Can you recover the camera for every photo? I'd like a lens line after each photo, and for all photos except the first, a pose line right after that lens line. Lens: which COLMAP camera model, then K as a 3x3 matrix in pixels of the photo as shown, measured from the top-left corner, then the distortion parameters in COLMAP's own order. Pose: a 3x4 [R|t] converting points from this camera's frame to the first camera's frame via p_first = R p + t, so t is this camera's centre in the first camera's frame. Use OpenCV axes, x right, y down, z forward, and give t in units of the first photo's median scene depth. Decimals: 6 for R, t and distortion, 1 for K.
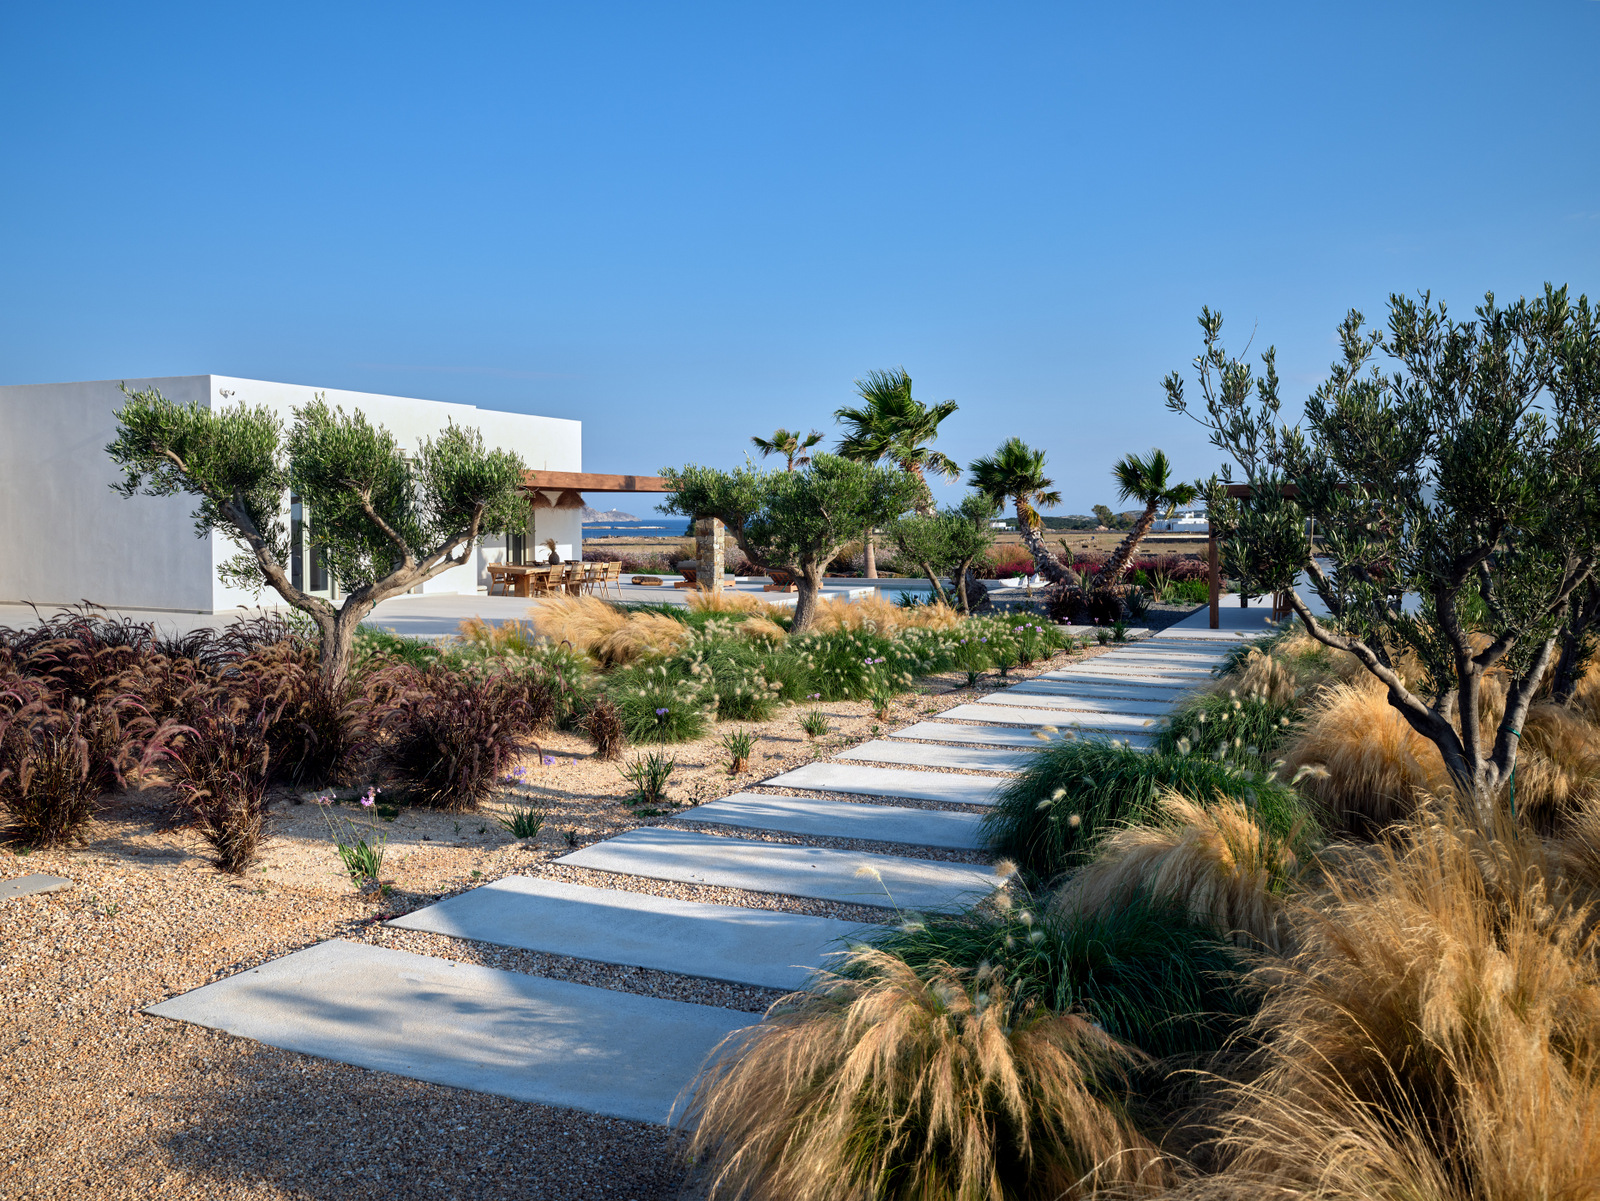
lens RADIAL K [[1309.1, 0, 800.0], [0, 1309.1, 600.5], [0, 0, 1]] dist [-0.000453, -0.000068]
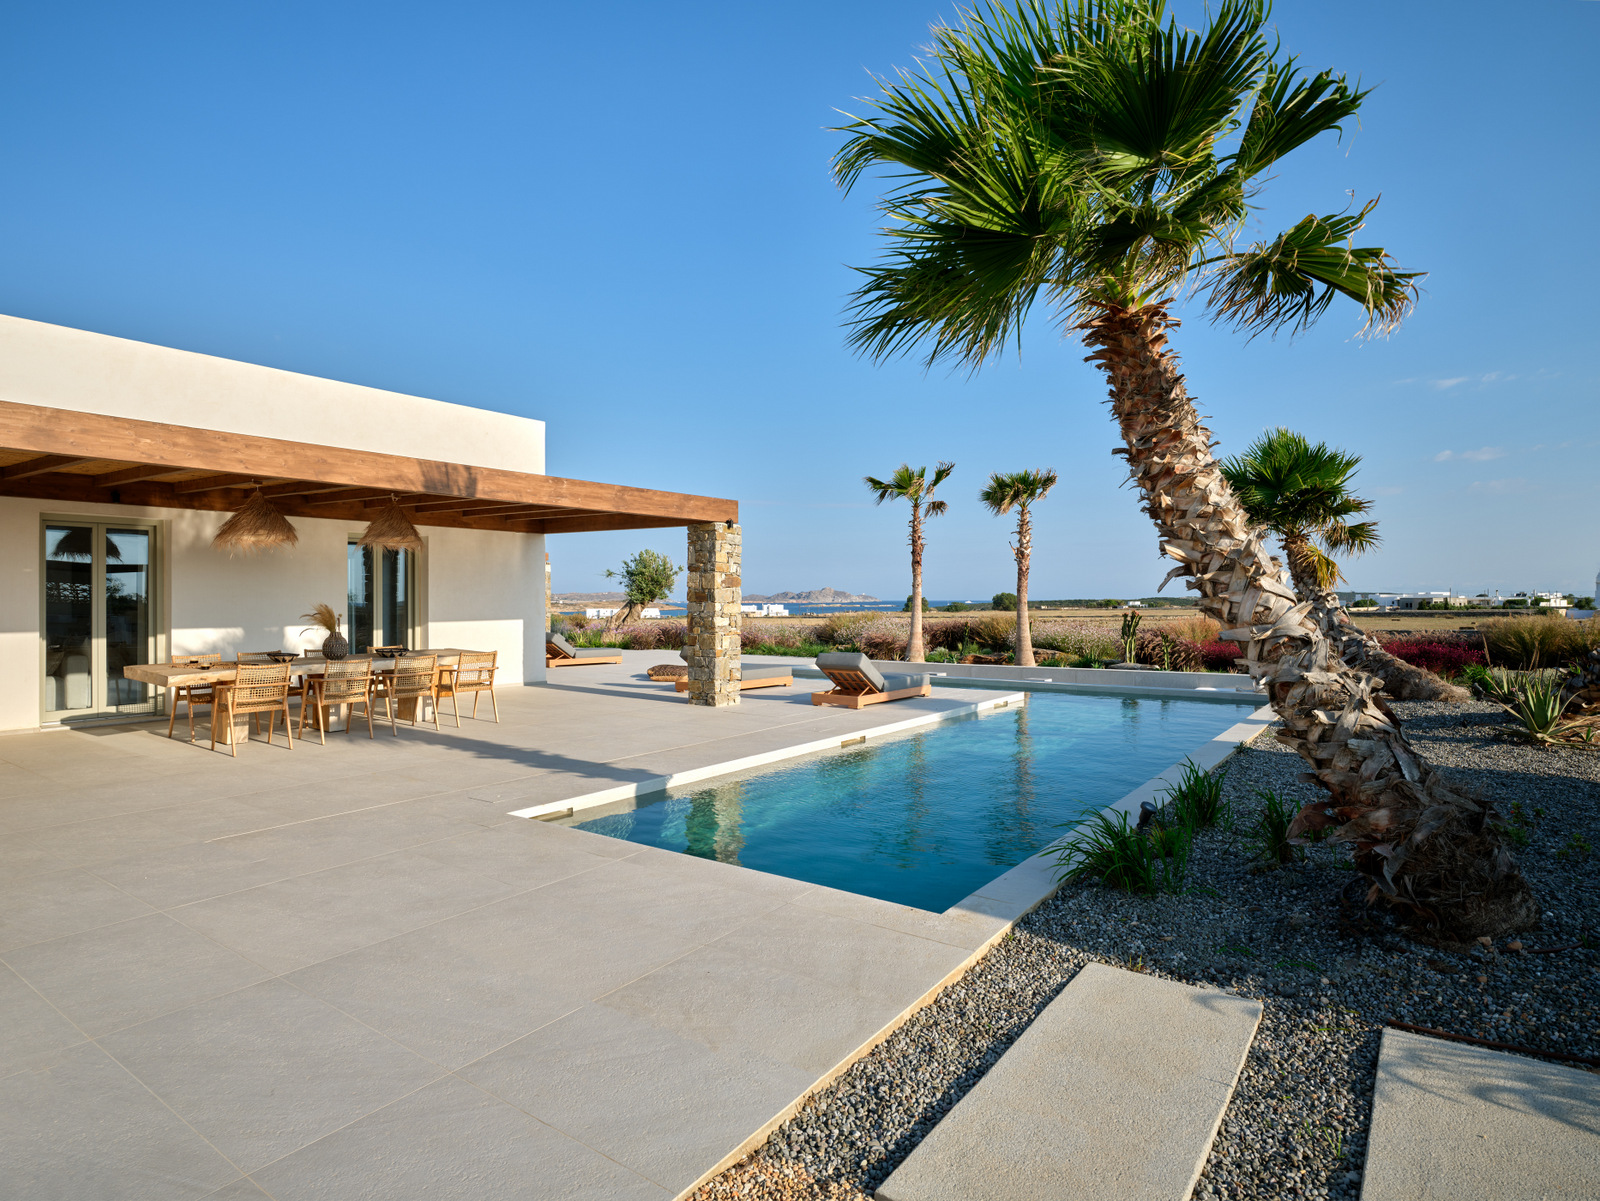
lens RADIAL K [[889.4, 0, 800.0], [0, 889.4, 600.5], [0, 0, 1]] dist [0.000914, 0.000104]
pose [[0.979107, -0.001881, -0.203338, 0.037980], [-0.010577, 0.998132, -0.060164, -0.025425], [0.203071, 0.061057, 0.977258, 0.586490]]
